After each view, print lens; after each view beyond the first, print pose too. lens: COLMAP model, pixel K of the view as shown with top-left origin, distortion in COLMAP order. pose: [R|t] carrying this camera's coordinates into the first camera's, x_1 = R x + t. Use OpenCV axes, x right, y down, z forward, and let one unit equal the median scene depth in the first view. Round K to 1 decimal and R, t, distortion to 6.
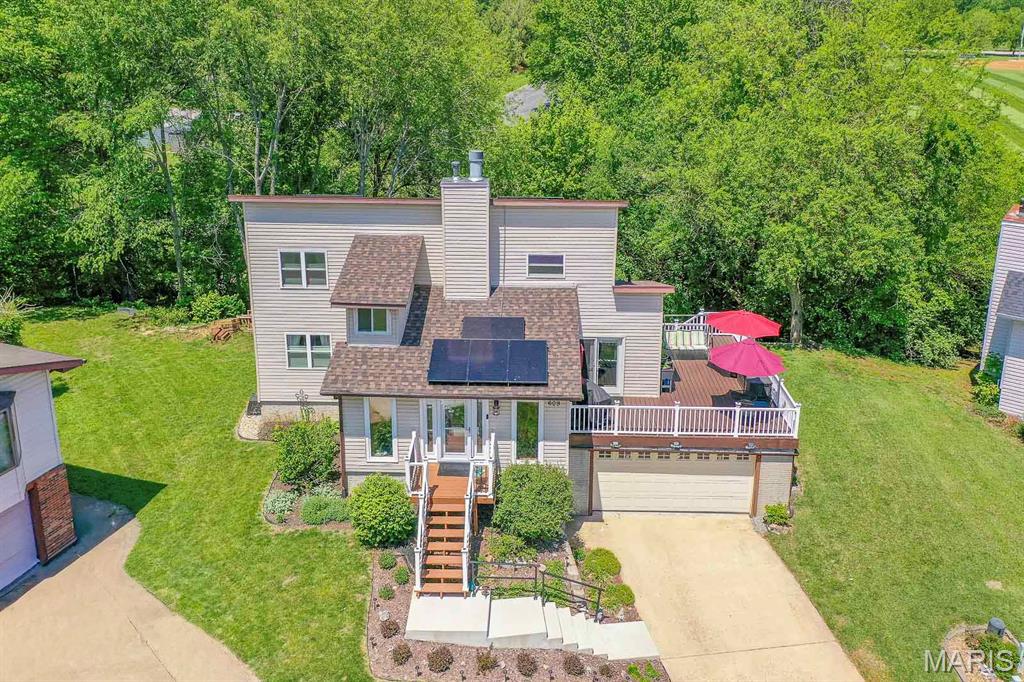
lens RADIAL K [[806.4, 0, 521.0], [0, 806.4, 222.2], [0, 0, 1]] dist [-0.008393, 0.016792]
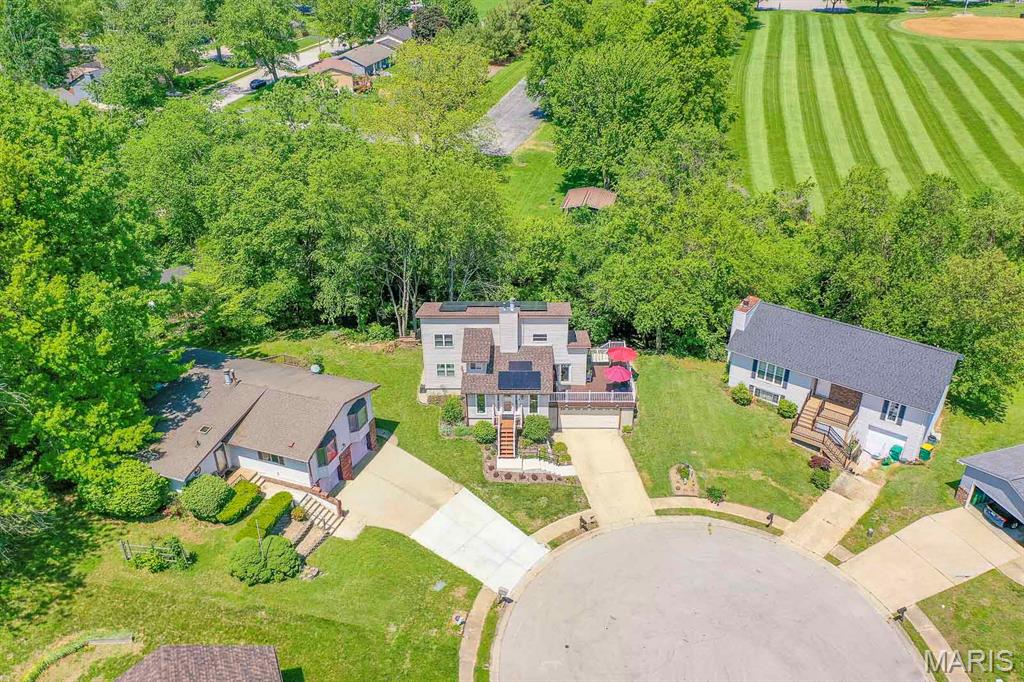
lens RADIAL K [[806.4, 0, 504.3], [0, 806.4, 340.7], [0, 0, 1]] dist [-0.008393, 0.016792]
pose [[0.999698, -0.014873, -0.019547, -0.033205], [0.019772, 0.959461, 0.281146, -0.692785], [0.014573, -0.281448, 0.959466, -1.521152]]
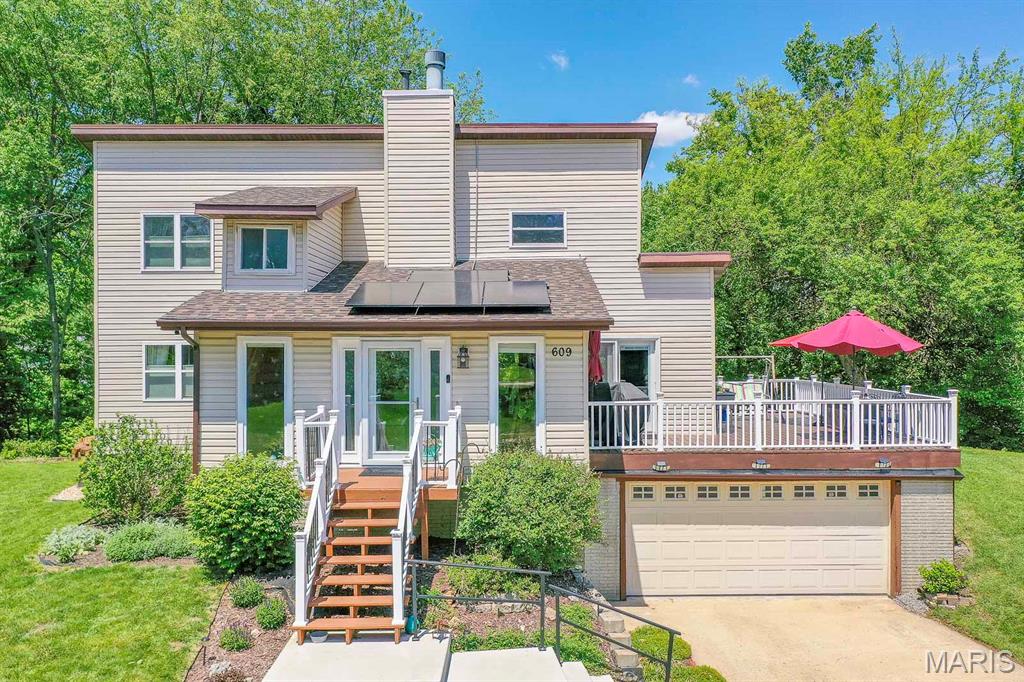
lens RADIAL K [[806.4, 0, 512.7], [0, 806.4, 341.5], [0, 0, 1]] dist [-0.008393, 0.016792]
pose [[0.999674, -0.012163, 0.022440, -0.007067], [0.017182, 0.970810, -0.239235, 0.327210], [-0.018875, 0.239542, 0.970702, 0.389896]]
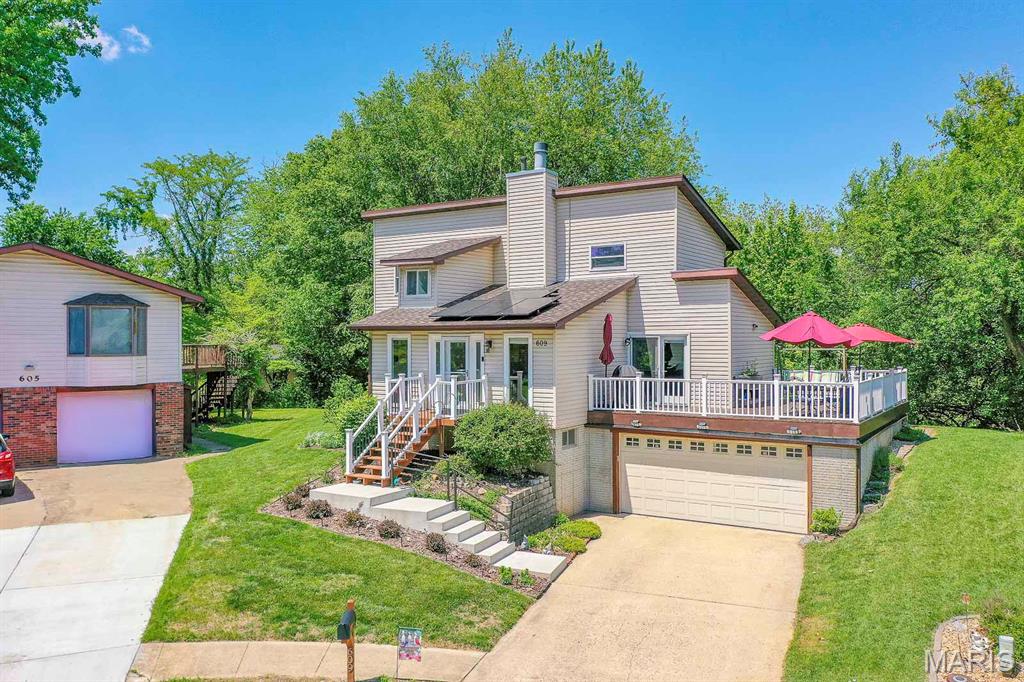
lens RADIAL K [[806.4, 0, 509.6], [0, 806.4, 337.0], [0, 0, 1]] dist [-0.008393, 0.016792]
pose [[0.852641, -0.012388, -0.522350, 0.458106], [-0.113968, 0.971238, -0.209066, 0.382857], [0.509916, 0.237790, 0.826705, 0.183521]]
